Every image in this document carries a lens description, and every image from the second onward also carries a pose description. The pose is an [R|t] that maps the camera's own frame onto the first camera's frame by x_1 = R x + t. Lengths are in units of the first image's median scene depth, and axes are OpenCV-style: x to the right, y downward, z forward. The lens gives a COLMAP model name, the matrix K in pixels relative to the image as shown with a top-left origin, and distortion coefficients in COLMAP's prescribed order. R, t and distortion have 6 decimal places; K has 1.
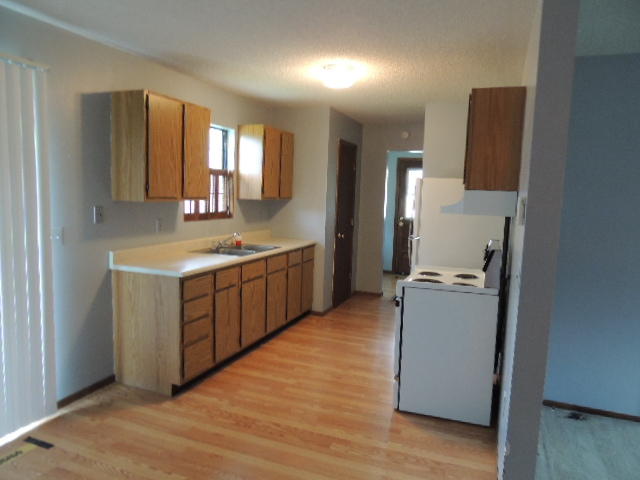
lens RADIAL K [[458.0, 0, 320.0], [0, 458.0, 240.0], [0, 0, 1]] dist [-0.020290, 0.005989]
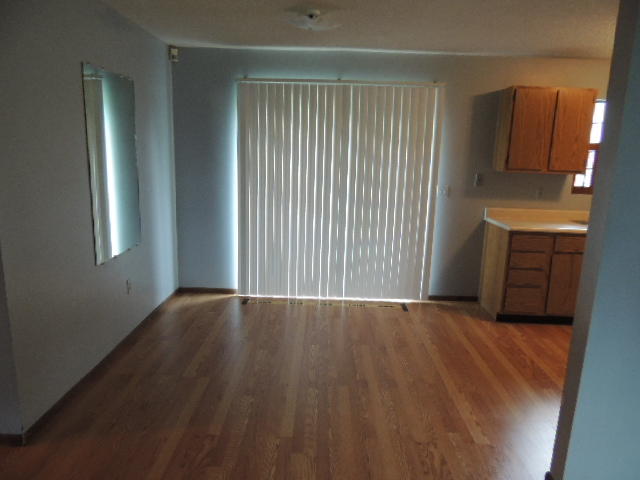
lens RADIAL K [[458.0, 0, 320.0], [0, 458.0, 240.0], [0, 0, 1]] dist [-0.020290, 0.005989]
pose [[0.348551, 0.153437, -0.924645, 0.683150], [-0.121786, 0.985561, 0.117638, 0.021097], [0.929344, 0.071606, 0.362205, 0.039439]]
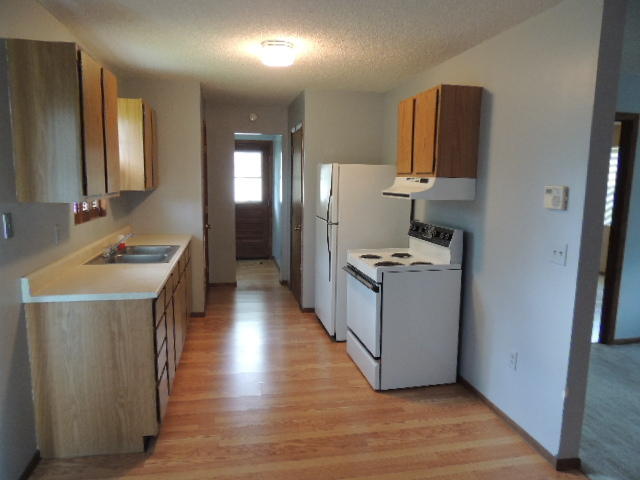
lens RADIAL K [[458.0, 0, 320.0], [0, 458.0, 240.0], [0, 0, 1]] dist [-0.020290, 0.005989]
pose [[0.842755, -0.093680, 0.530084, -0.455023], [0.070670, 0.995472, 0.063571, -0.044107], [-0.533639, -0.016114, 0.845559, 0.195014]]
